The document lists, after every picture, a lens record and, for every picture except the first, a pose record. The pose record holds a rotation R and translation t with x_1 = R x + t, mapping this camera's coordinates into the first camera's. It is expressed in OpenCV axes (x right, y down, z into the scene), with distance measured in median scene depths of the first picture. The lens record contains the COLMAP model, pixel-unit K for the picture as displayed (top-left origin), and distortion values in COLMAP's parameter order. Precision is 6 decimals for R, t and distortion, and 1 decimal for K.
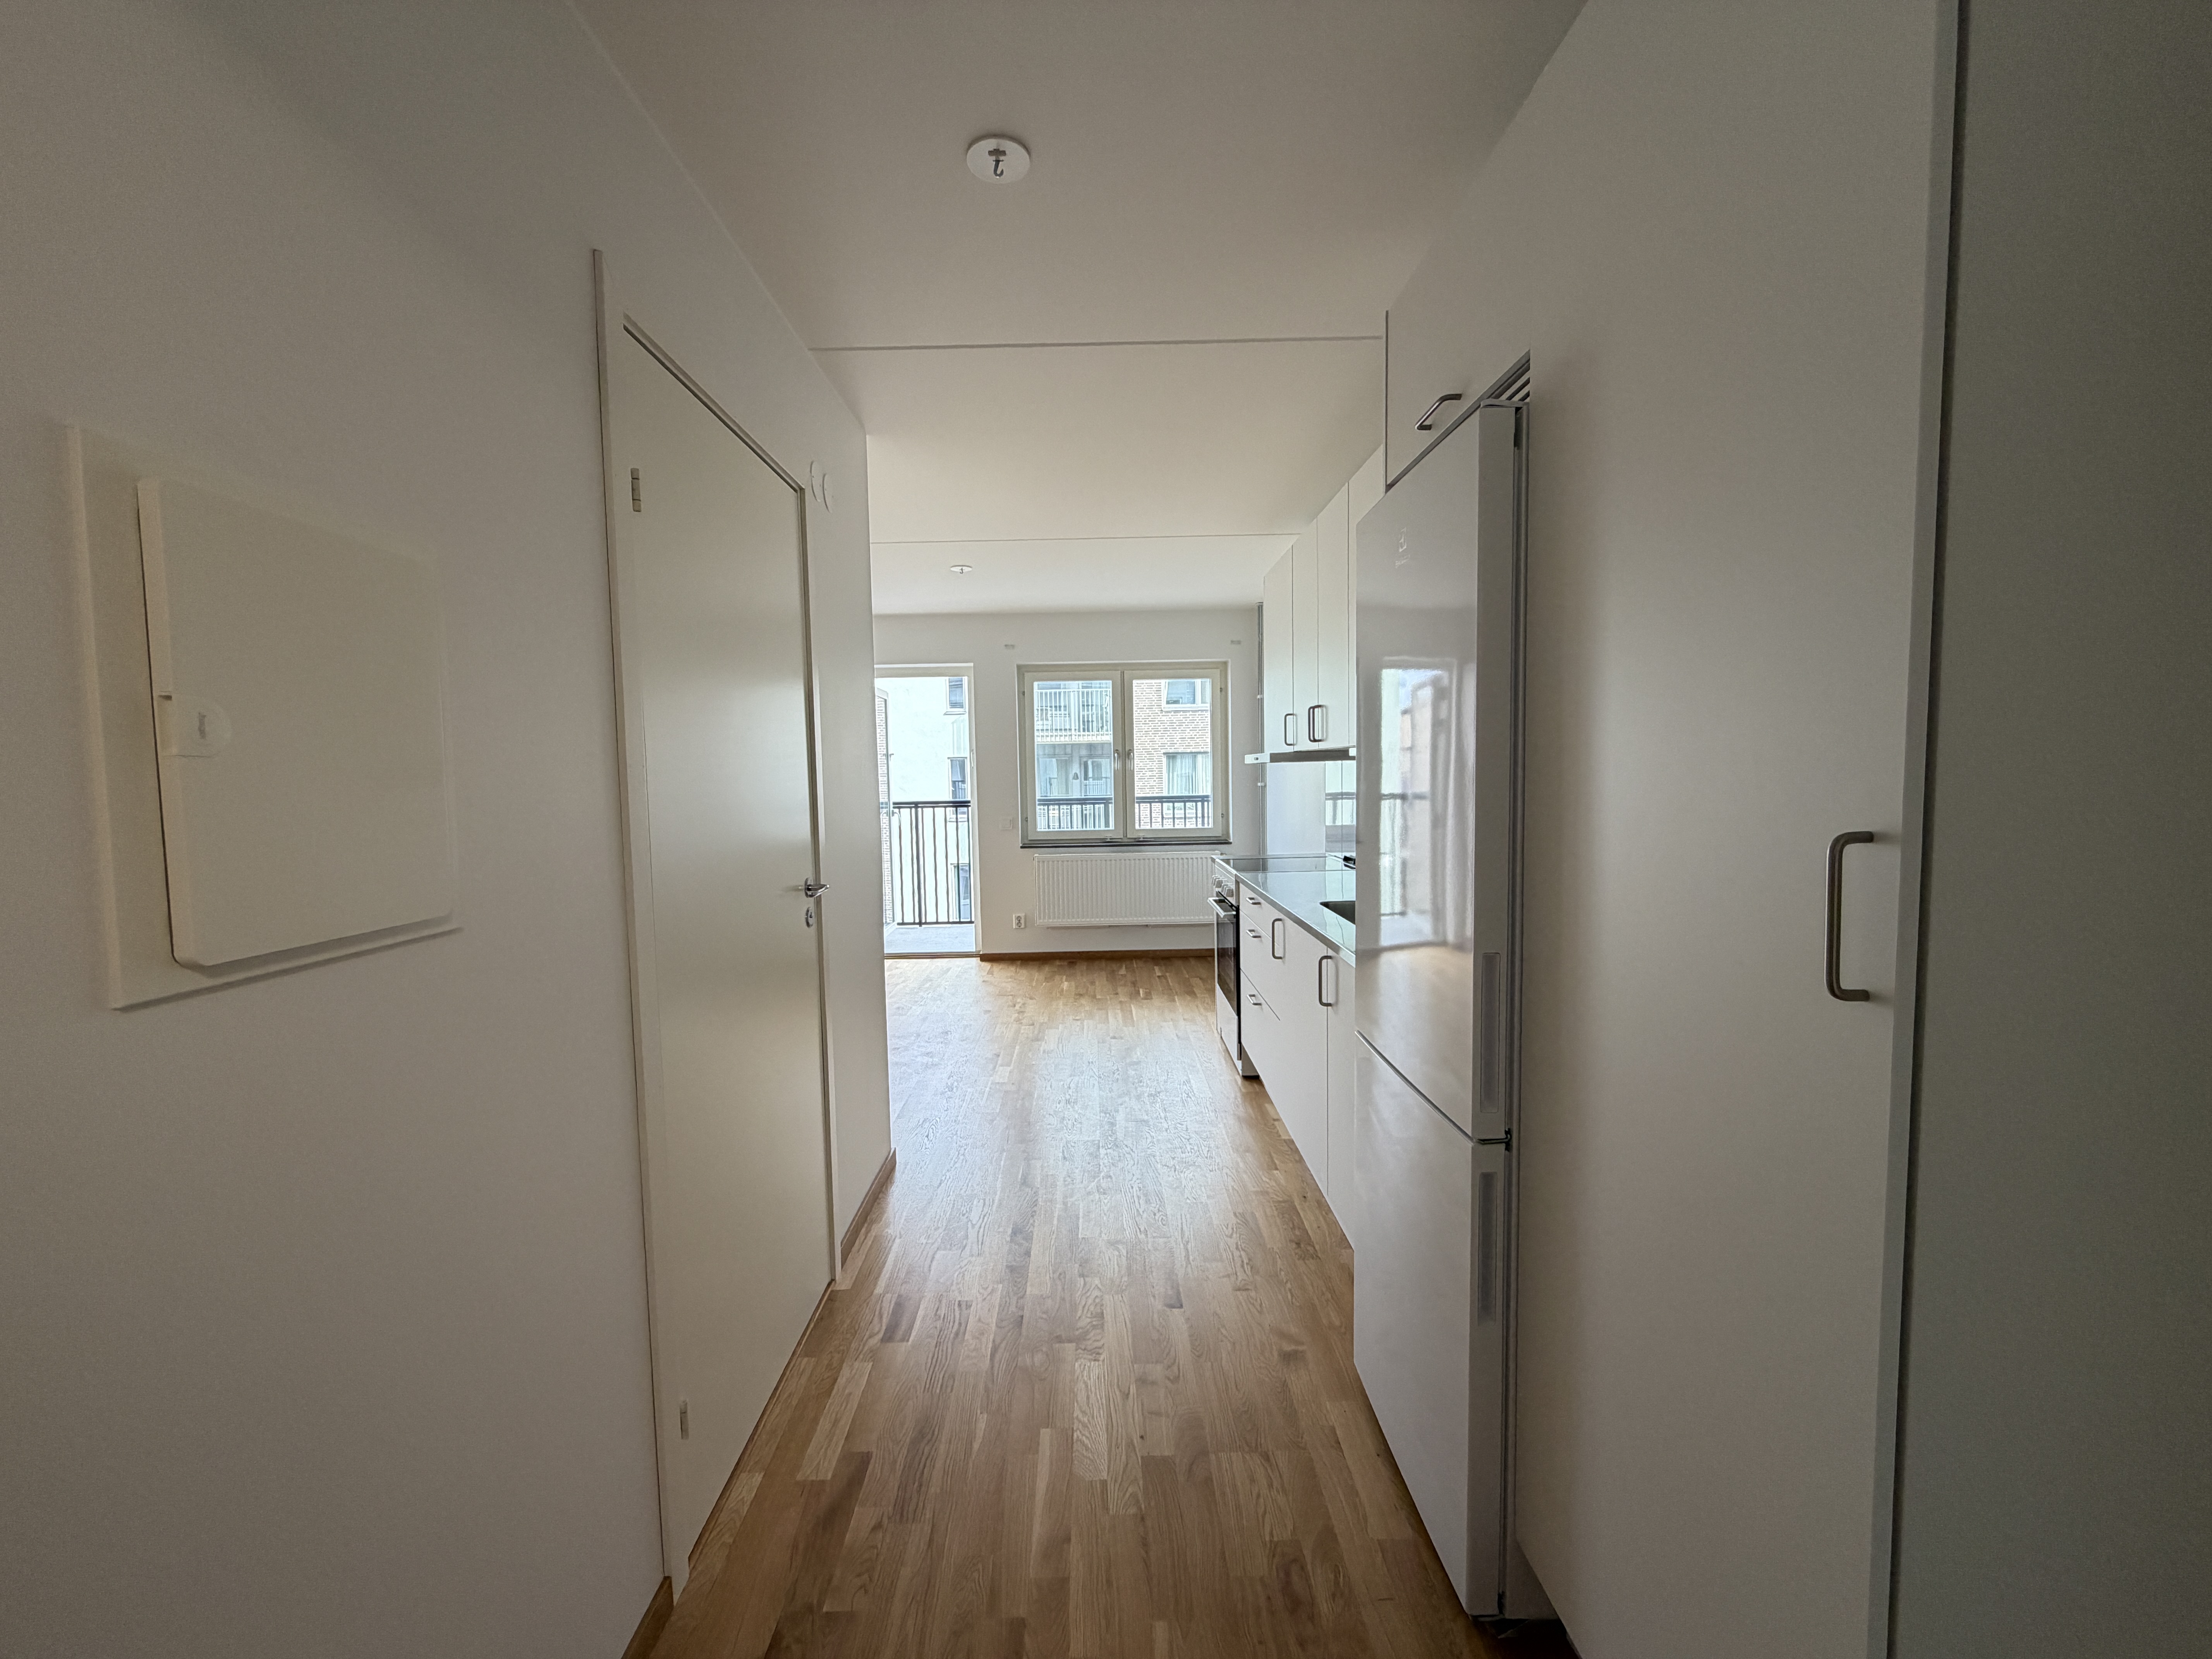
lens RADIAL K [[879.1, 0, 1099.3], [0, 879.1, 830.9], [0, 0, 1]] dist [-0.000574, 0.000593]
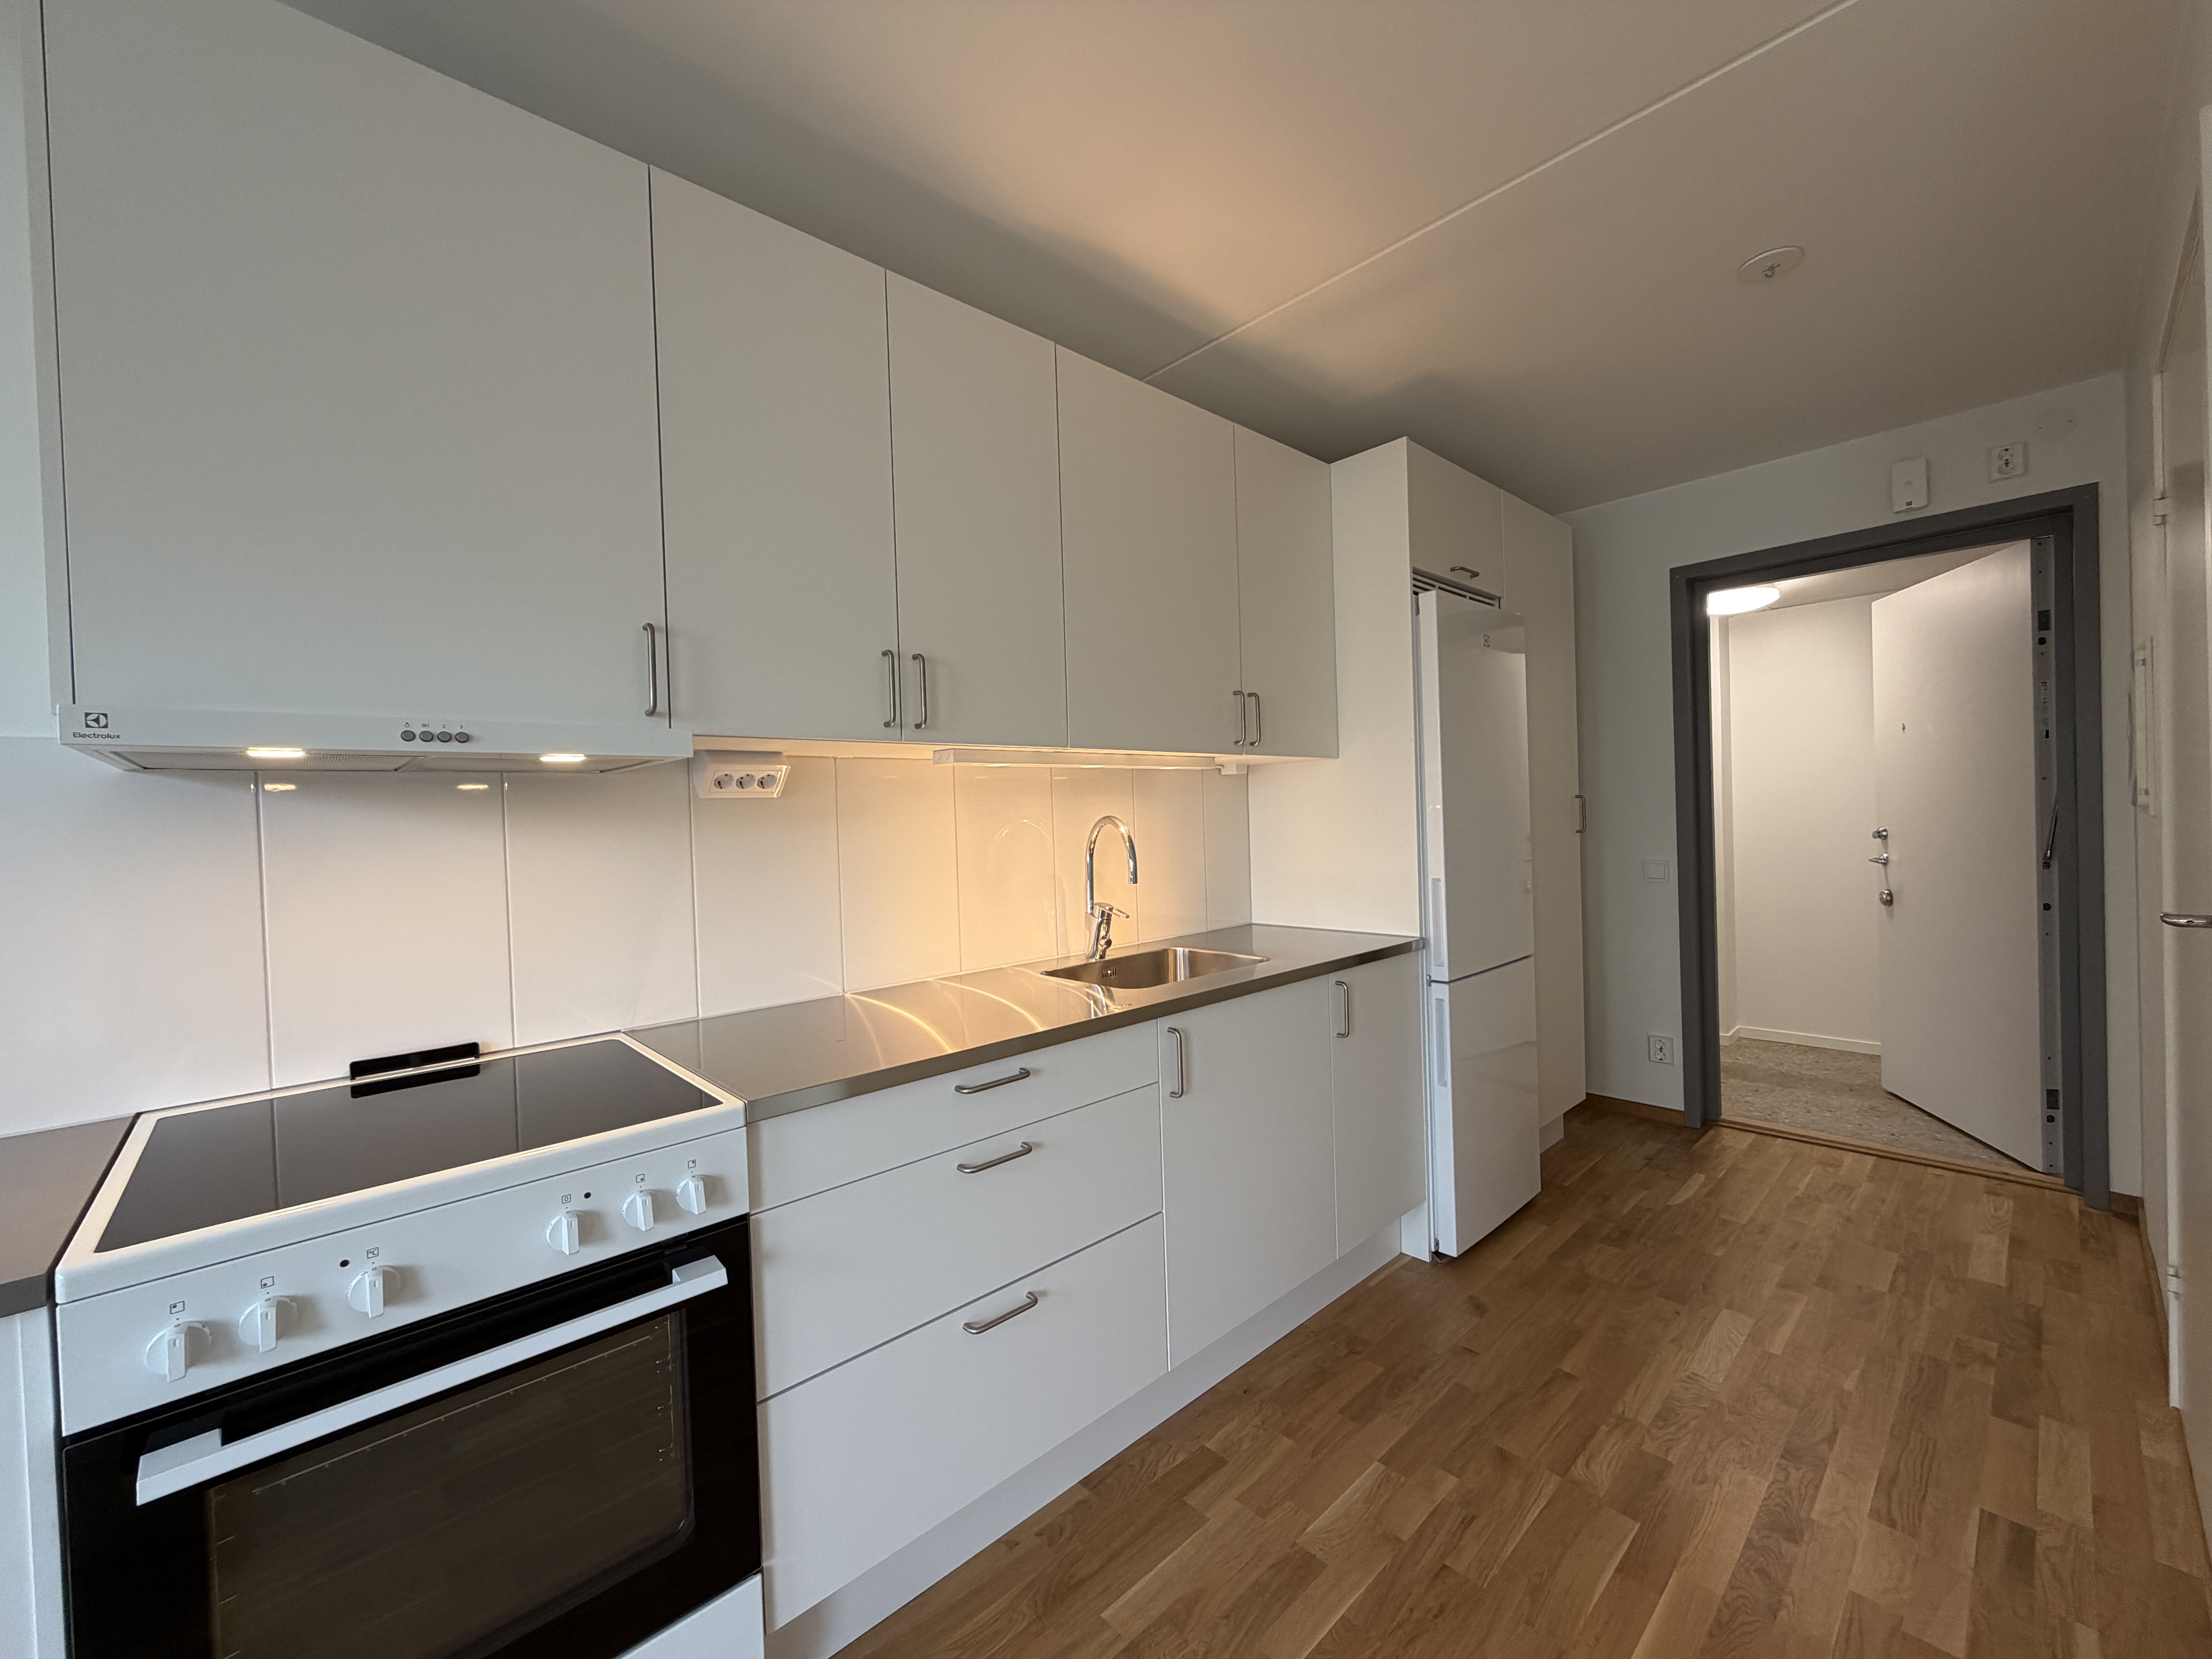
lens RADIAL K [[879.1, 0, 1099.3], [0, 879.1, 830.9], [0, 0, 1]] dist [-0.000574, 0.000593]
pose [[-0.667582, 0.030380, 0.743916, -0.095827], [0.096745, 0.994236, 0.046215, -0.029609], [-0.738224, 0.102822, -0.666673, 0.655512]]
